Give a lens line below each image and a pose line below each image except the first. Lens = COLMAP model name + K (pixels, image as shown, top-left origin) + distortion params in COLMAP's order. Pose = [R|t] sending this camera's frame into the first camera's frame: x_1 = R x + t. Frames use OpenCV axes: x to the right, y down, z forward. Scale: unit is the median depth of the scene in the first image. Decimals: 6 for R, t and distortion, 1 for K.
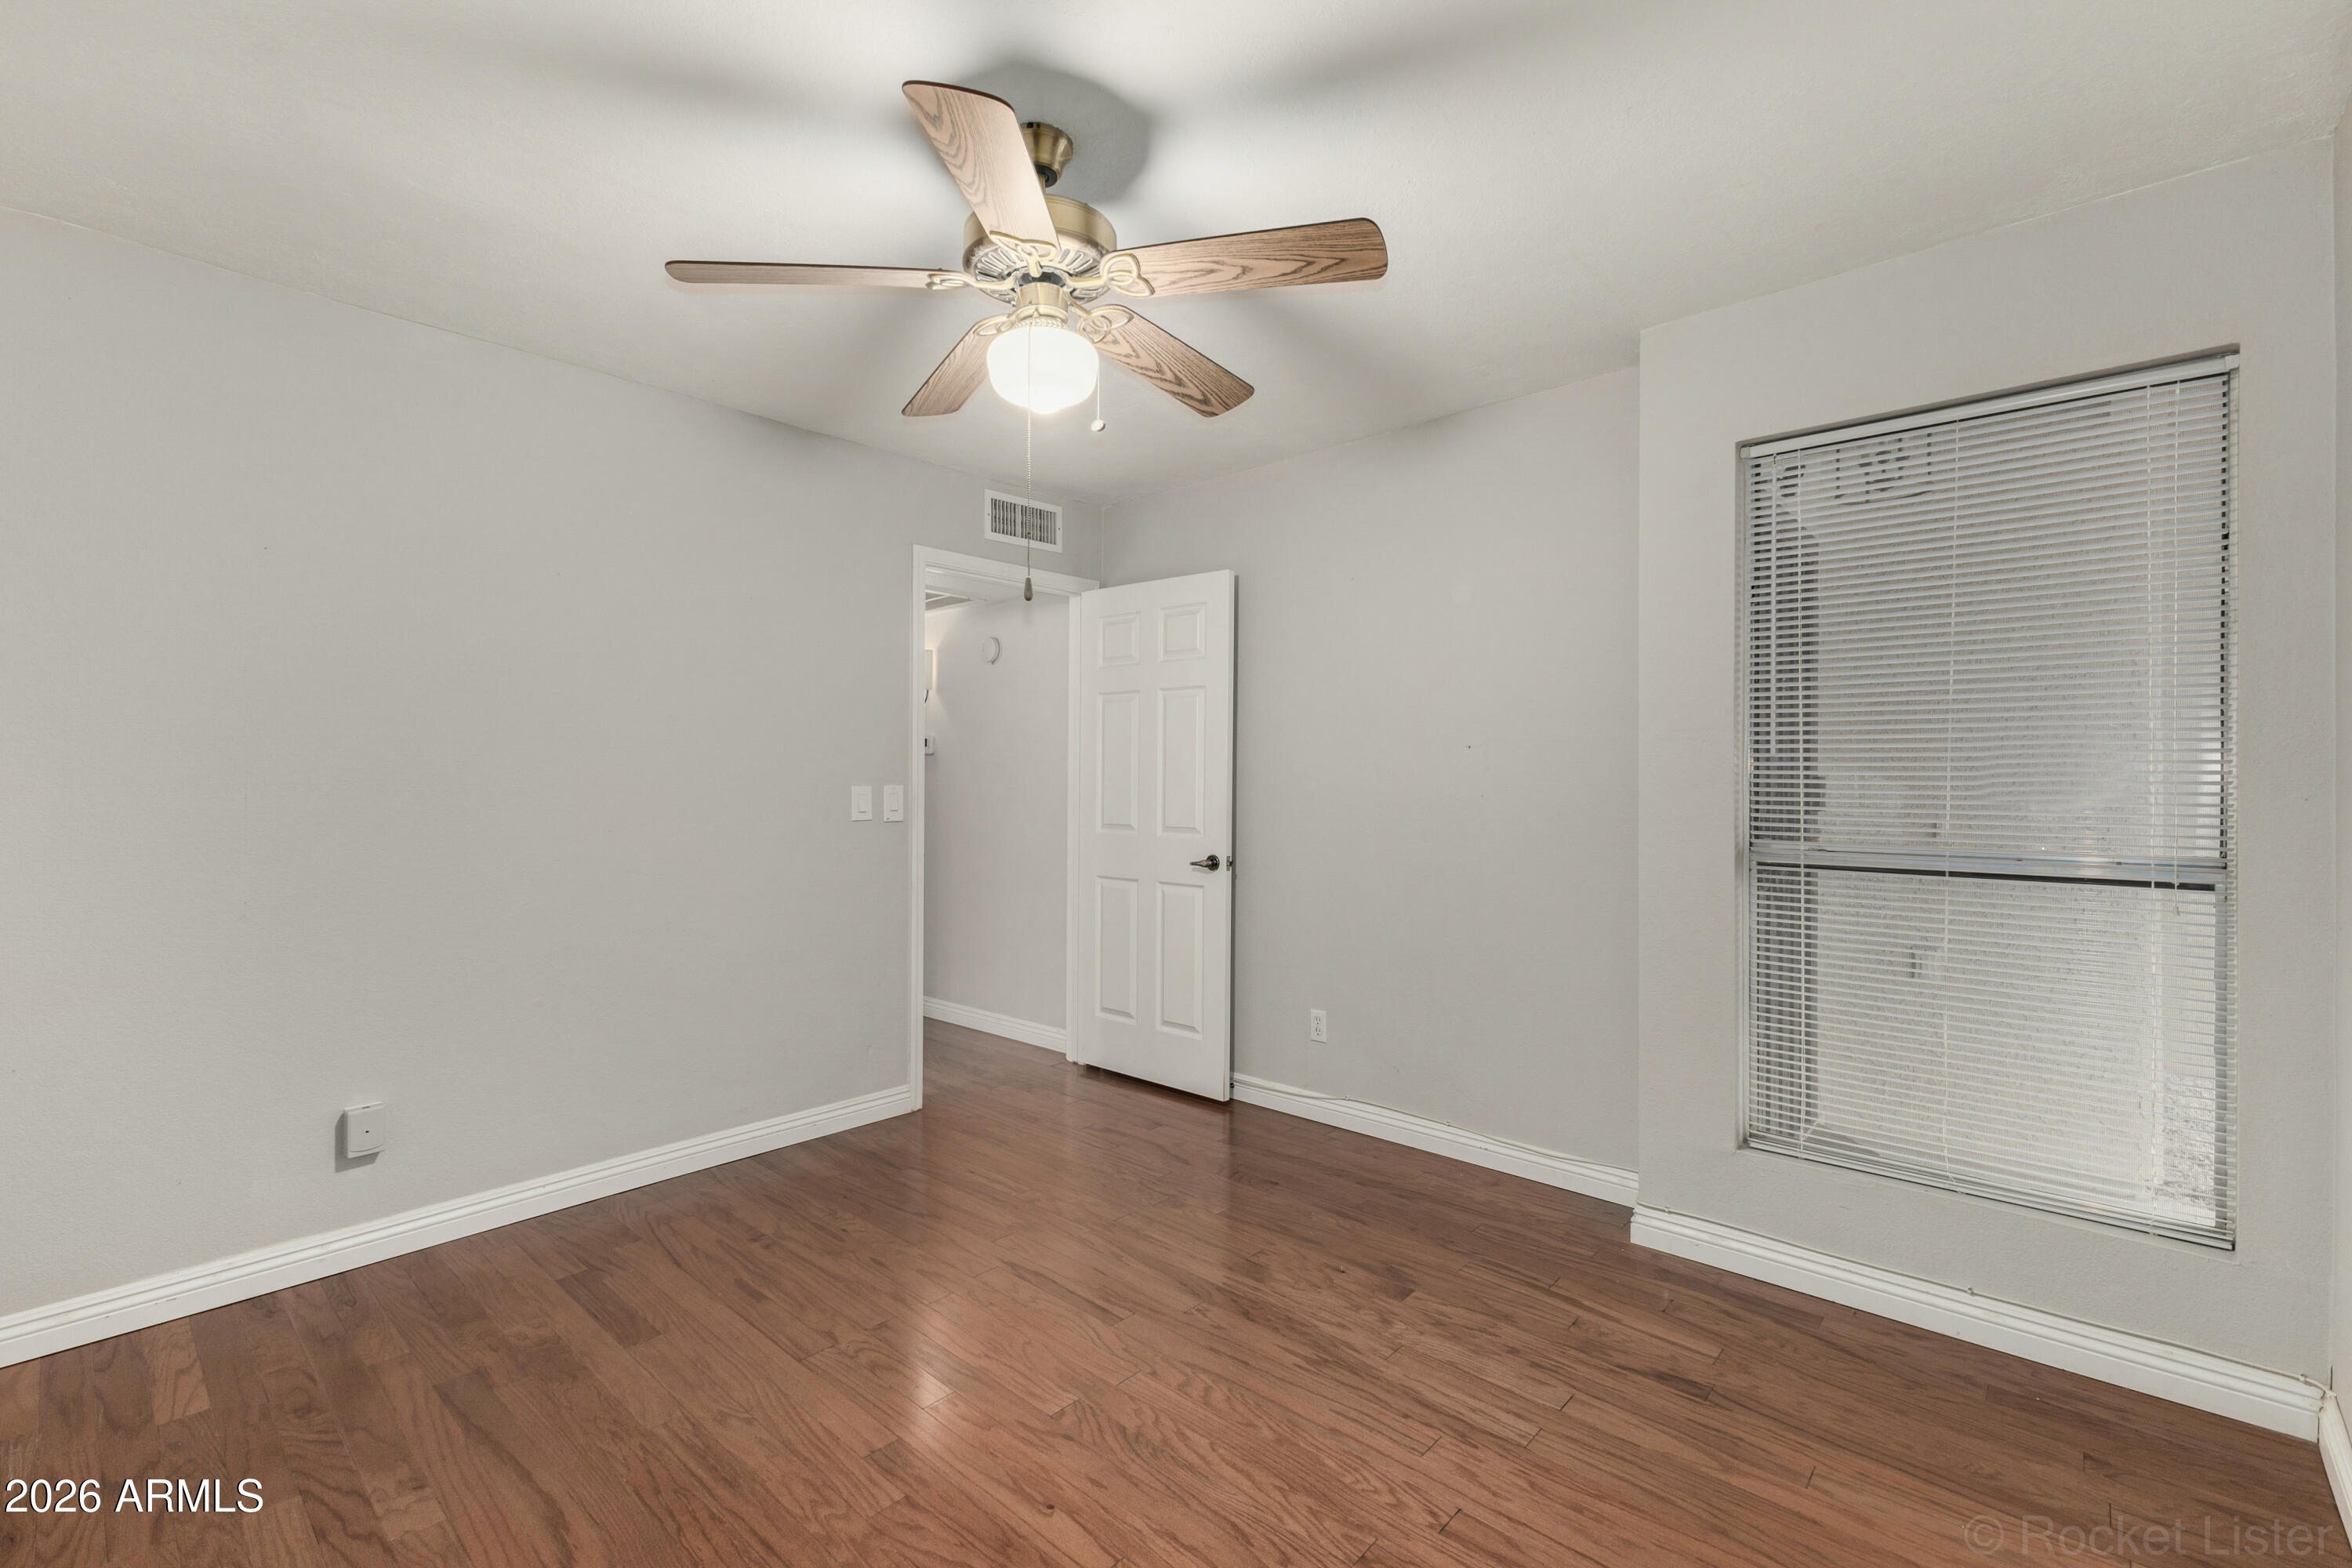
lens RADIAL K [[1010.5, 0, 1176.5], [0, 1010.5, 770.6], [0, 0, 1]] dist [0.002119, -0.000157]
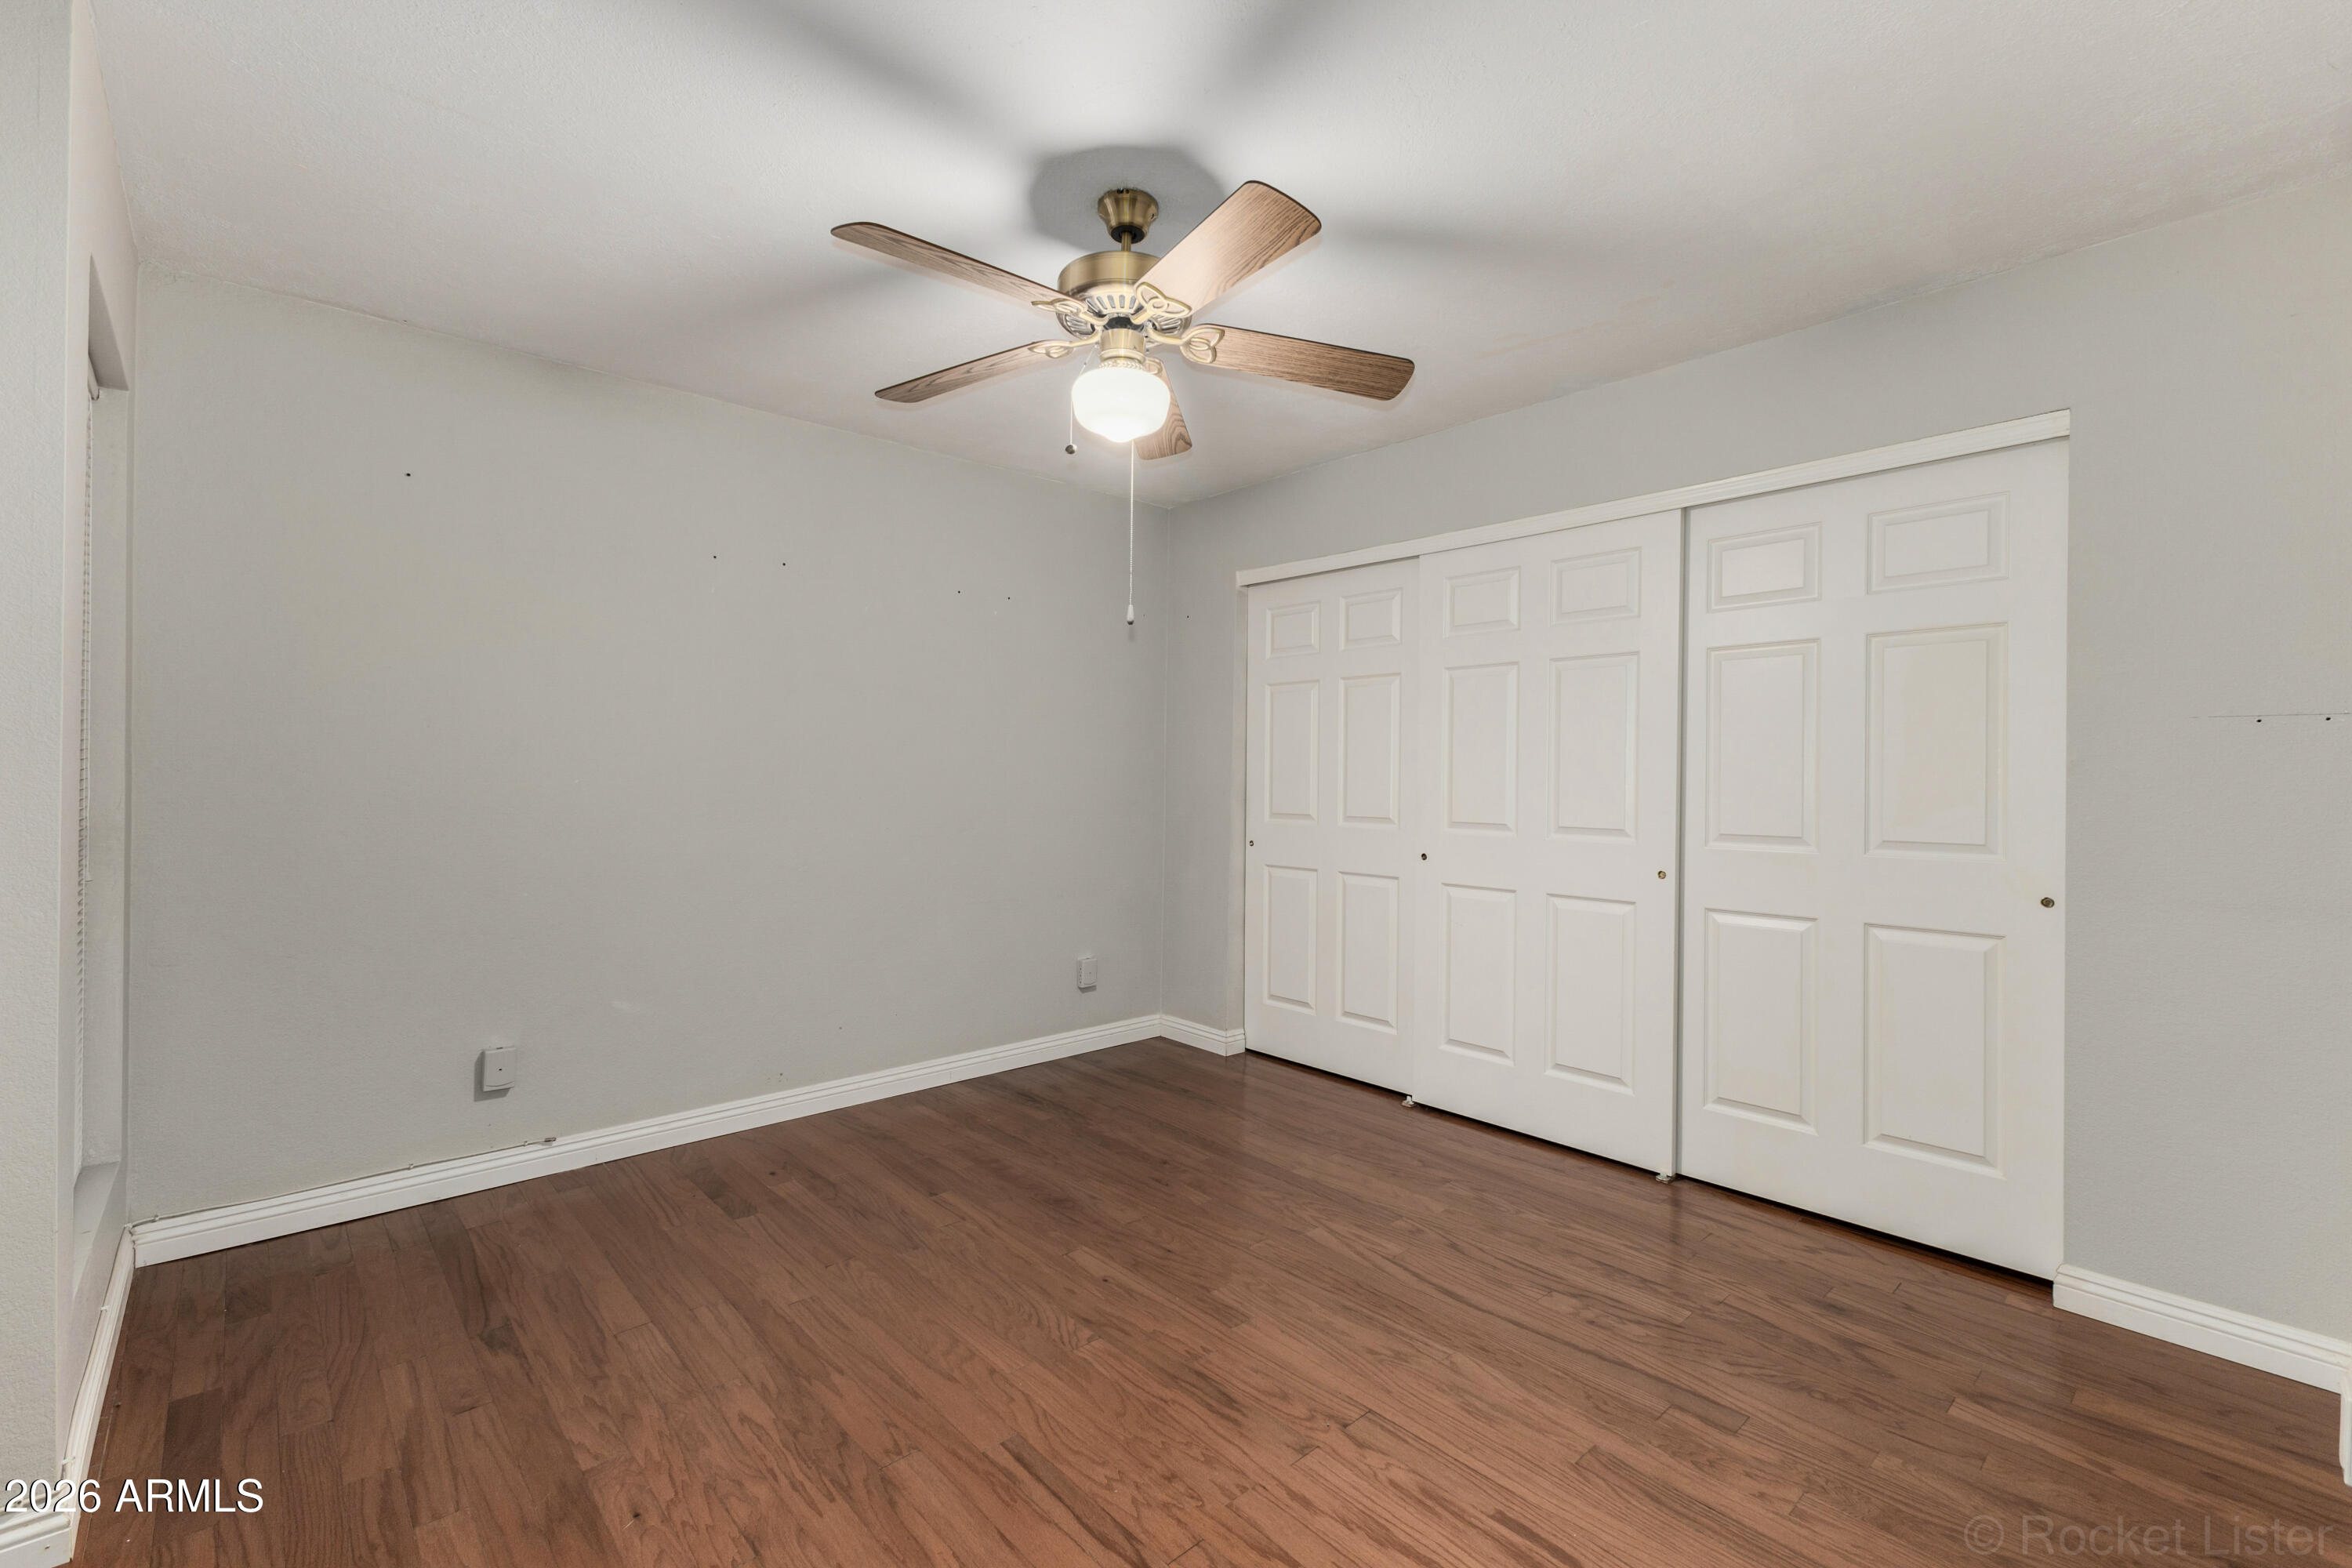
lens RADIAL K [[1010.5, 0, 1176.5], [0, 1010.5, 770.6], [0, 0, 1]] dist [0.002119, -0.000157]
pose [[-0.994945, -0.010146, 0.099903, -0.264272], [-0.010777, 0.999925, -0.005785, 0.018039], [-0.099837, -0.006833, -0.994980, 1.779586]]
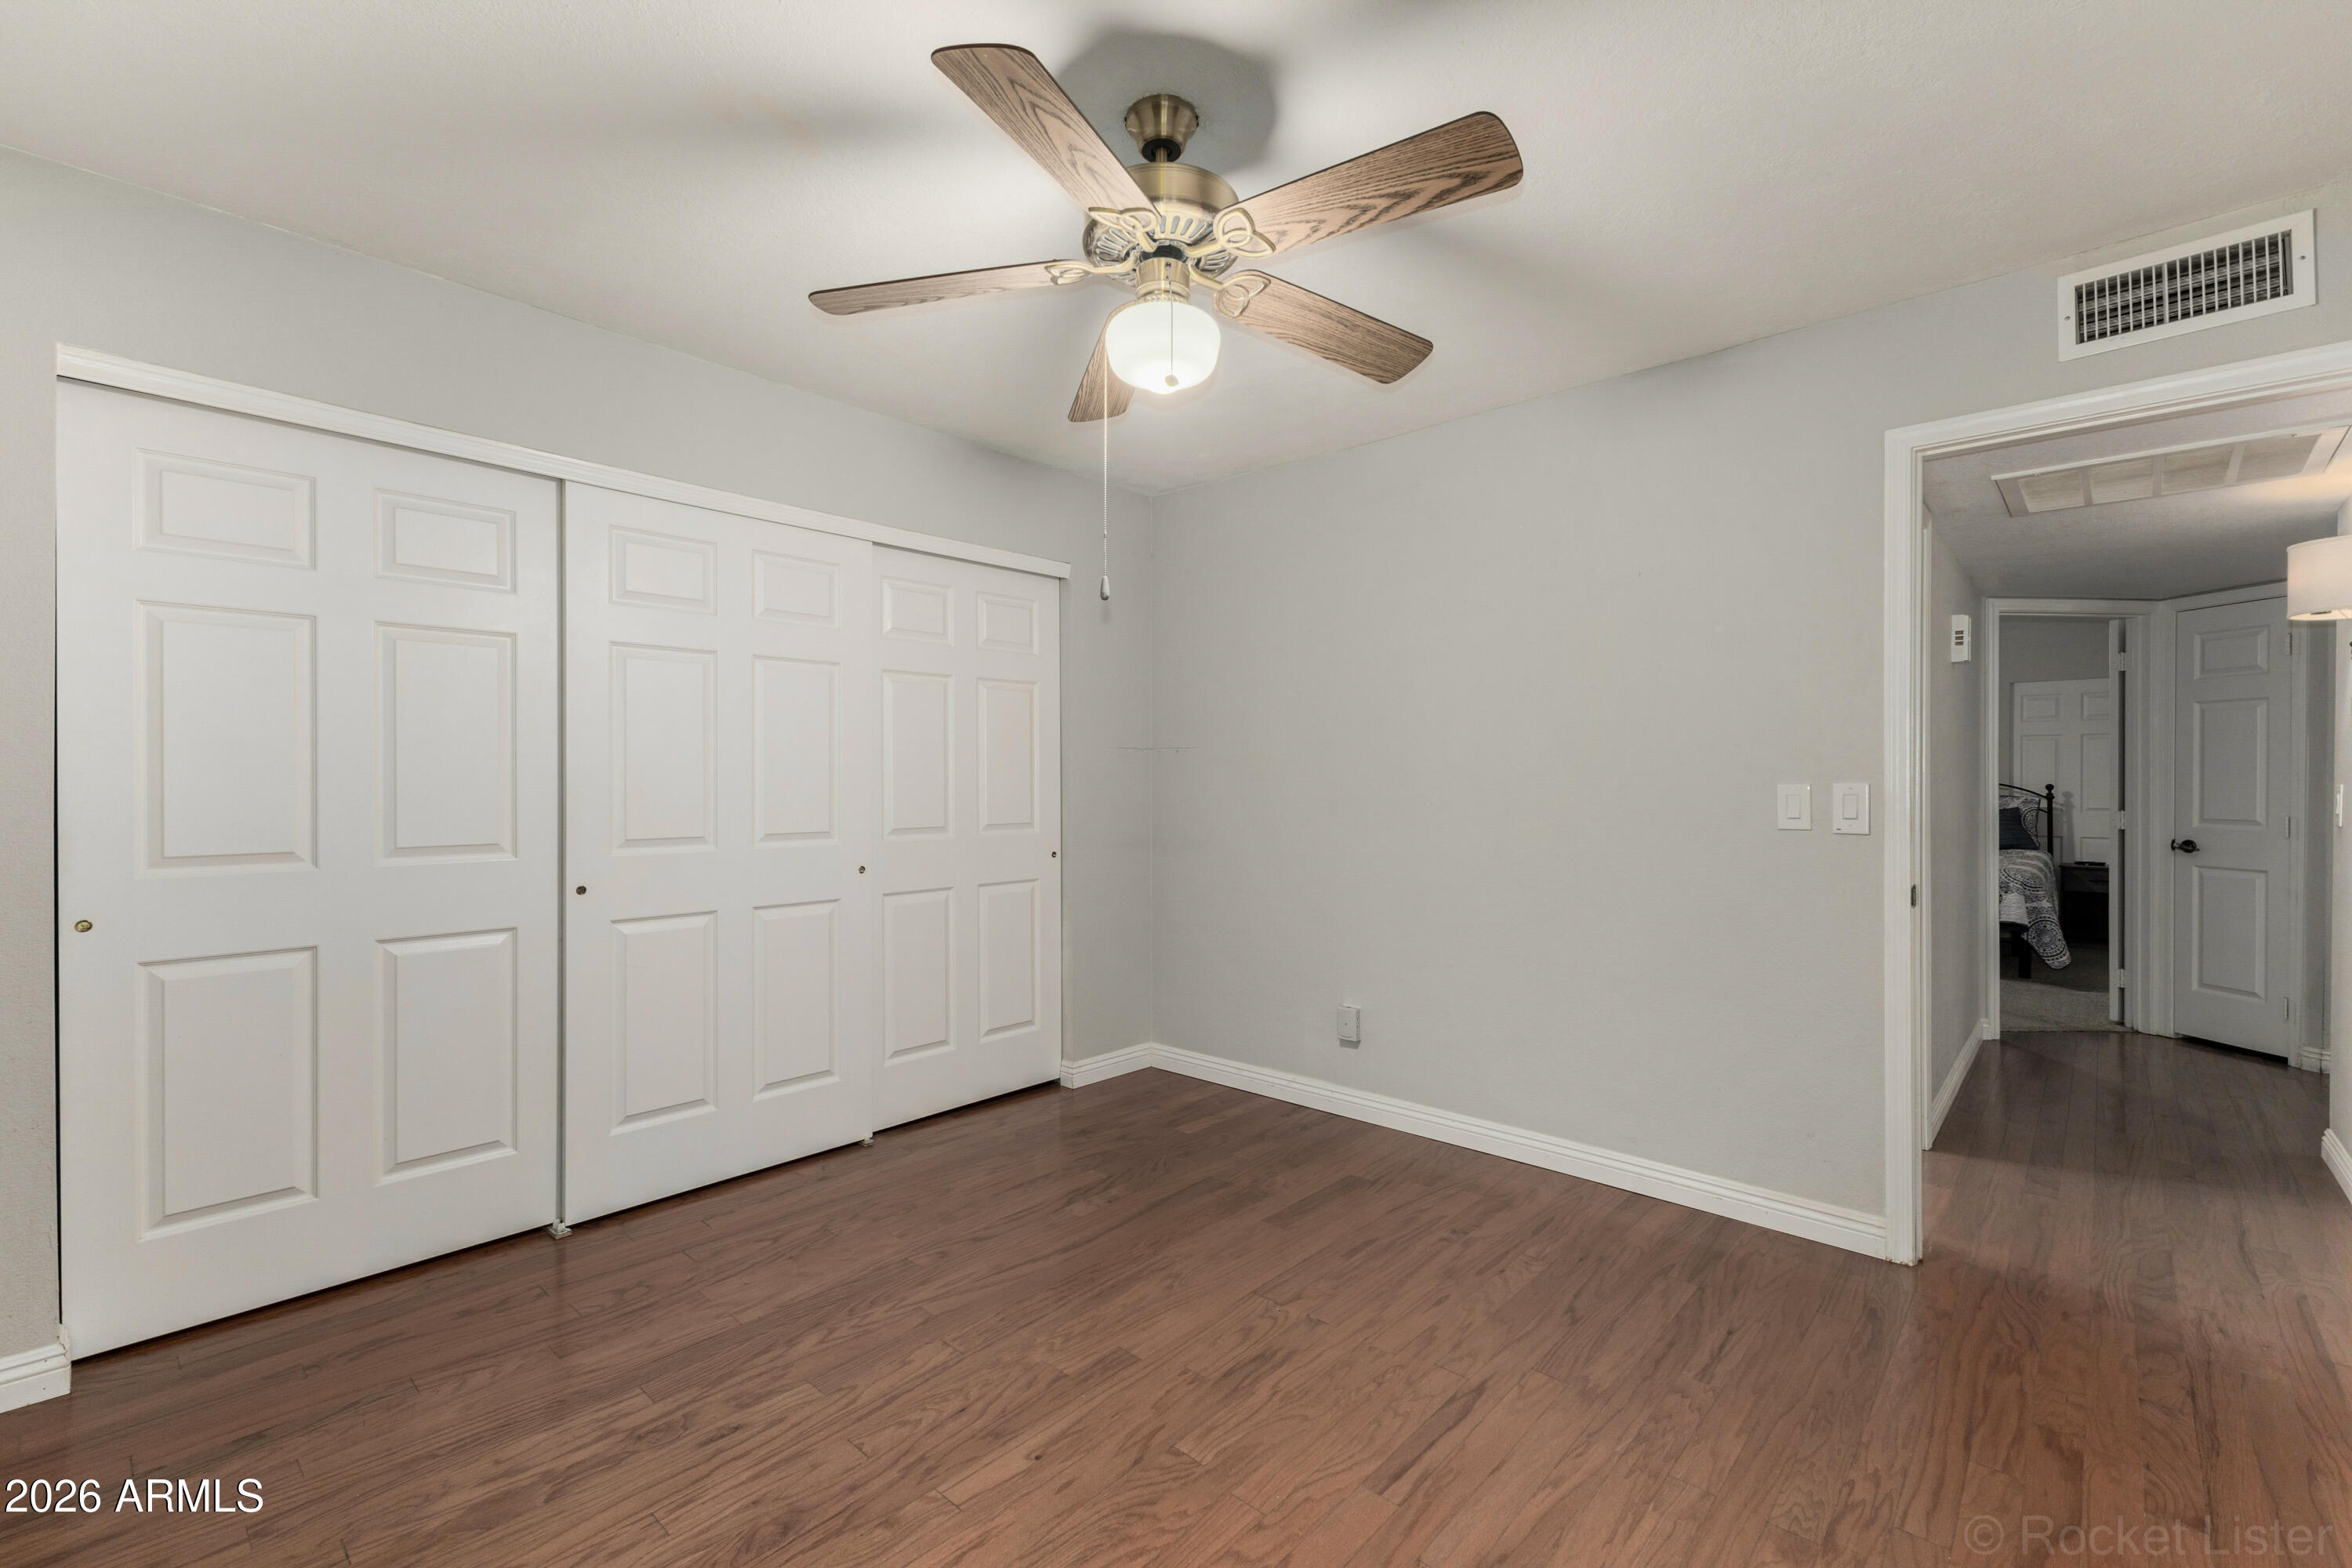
lens RADIAL K [[1006.1, 0, 1176.0], [0, 1006.1, 784.0], [0, 0, 1]] dist [-0.007136, -0.000204]
pose [[-0.004835, 0.000684, -0.999988, 0.684583], [0.007470, 0.999972, 0.000648, 0.018450], [0.999960, -0.007466, -0.004840, 0.857114]]
